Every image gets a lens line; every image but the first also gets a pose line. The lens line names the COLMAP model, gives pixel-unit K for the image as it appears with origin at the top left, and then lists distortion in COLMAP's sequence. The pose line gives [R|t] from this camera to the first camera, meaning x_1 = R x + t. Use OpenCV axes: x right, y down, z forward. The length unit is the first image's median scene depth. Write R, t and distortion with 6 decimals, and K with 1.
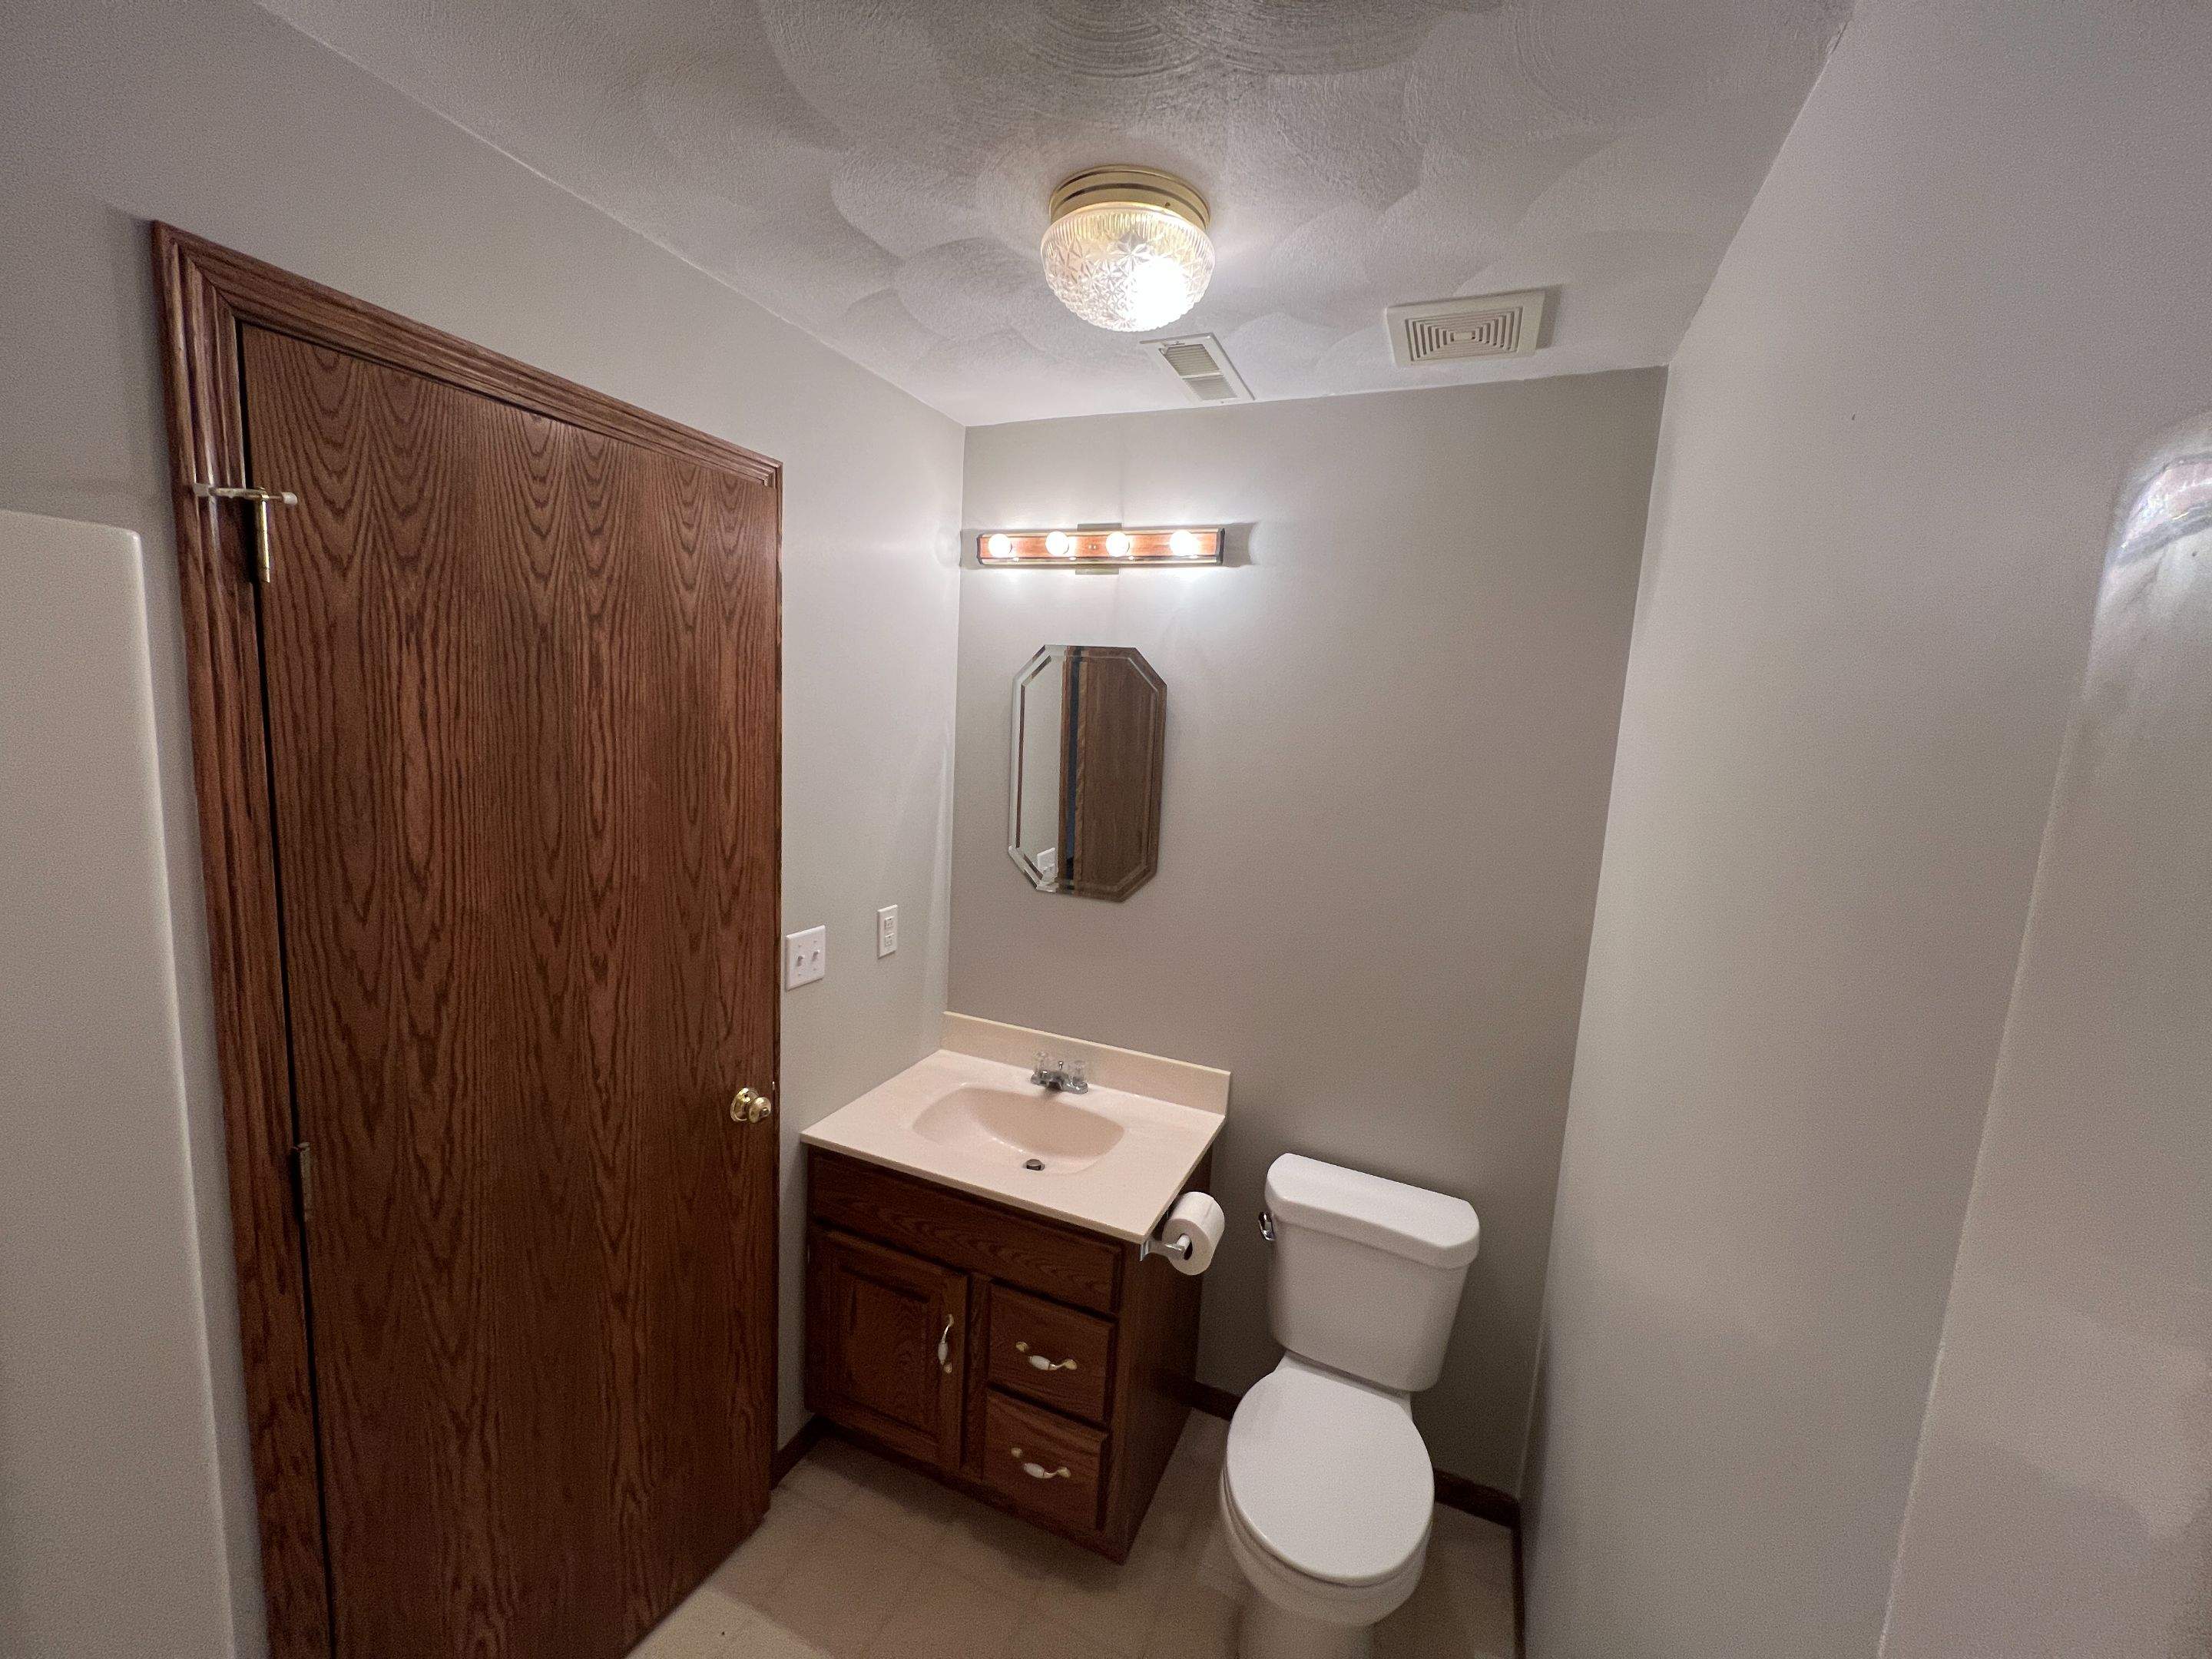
lens RADIAL K [[879.9, 0, 1100.9], [0, 879.9, 824.8], [0, 0, 1]] dist [-0.000388, -0.000083]
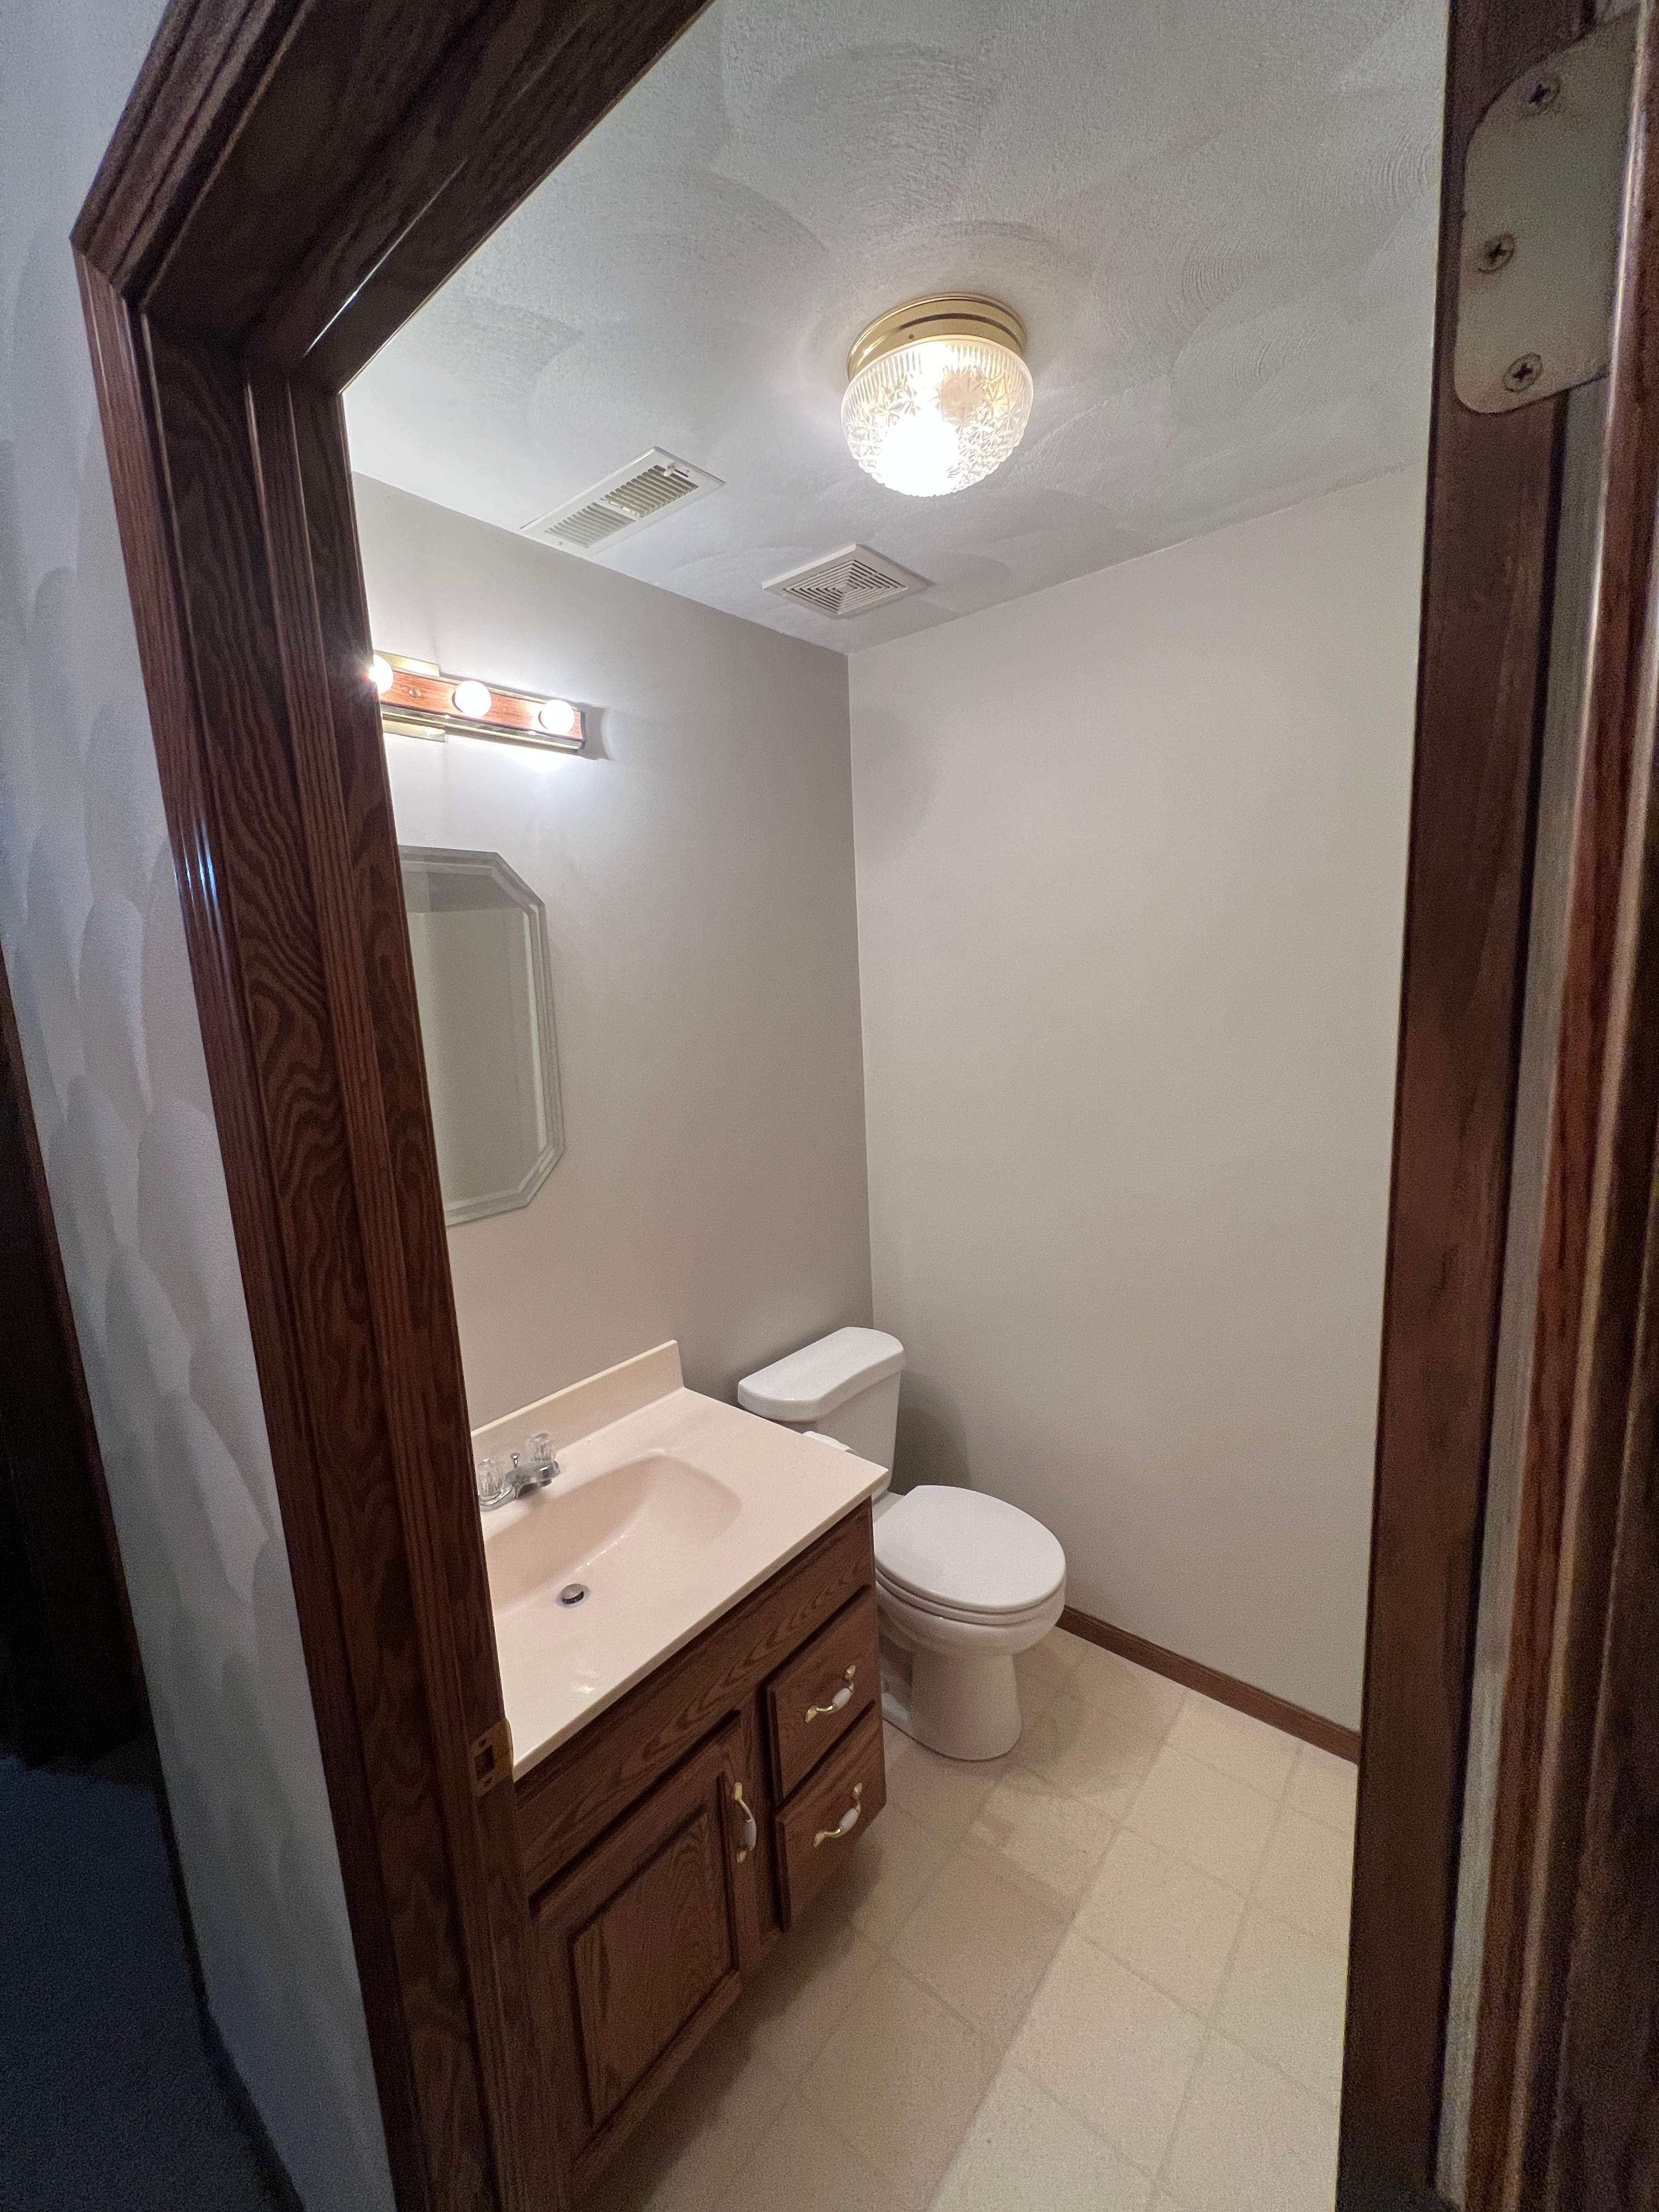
lens RADIAL K [[879.7, 0, 826.4], [0, 879.7, 1106.4], [0, 0, 1]] dist [0.000464, -0.000321]
pose [[0.287891, -0.217352, 0.932672, -0.749021], [0.183313, 0.968402, 0.169095, -0.092328], [-0.939955, 0.122290, 0.318638, 0.681185]]
